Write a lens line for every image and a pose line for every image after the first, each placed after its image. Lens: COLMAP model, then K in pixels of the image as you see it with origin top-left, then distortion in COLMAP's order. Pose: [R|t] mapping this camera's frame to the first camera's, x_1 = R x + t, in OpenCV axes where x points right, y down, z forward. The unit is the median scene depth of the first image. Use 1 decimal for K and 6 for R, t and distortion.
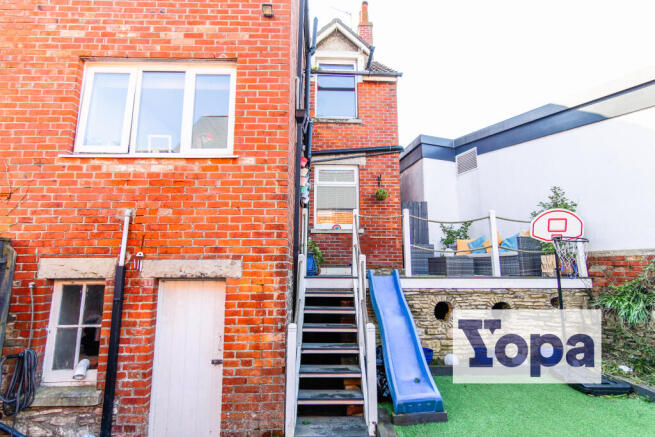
lens RADIAL K [[335.4, 0, 322.6], [0, 335.4, 213.6], [0, 0, 1]] dist [-0.002033, 0.001636]
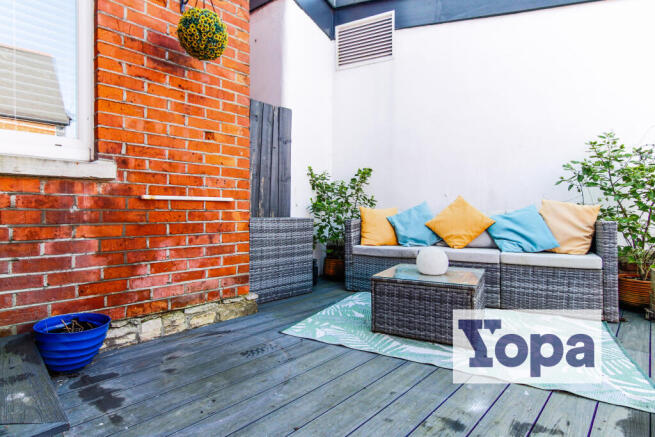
lens RADIAL K [[335.4, 0, 322.6], [0, 335.4, 213.6], [0, 0, 1]] dist [-0.002033, 0.001636]
pose [[0.715188, -0.007203, 0.698895, 0.127803], [-0.105454, 0.987388, 0.118088, 0.081994], [-0.690931, -0.158156, 0.705409, 1.541027]]
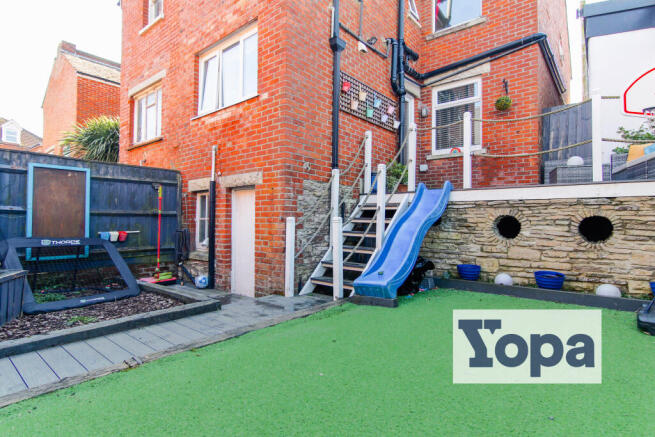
lens RADIAL K [[335.4, 0, 322.6], [0, 335.4, 213.6], [0, 0, 1]] dist [-0.002033, 0.001636]
pose [[0.751459, -0.006045, -0.659752, 0.805243], [0.093403, 0.990862, 0.097307, 0.189872], [0.653135, -0.134745, 0.745157, 0.114304]]
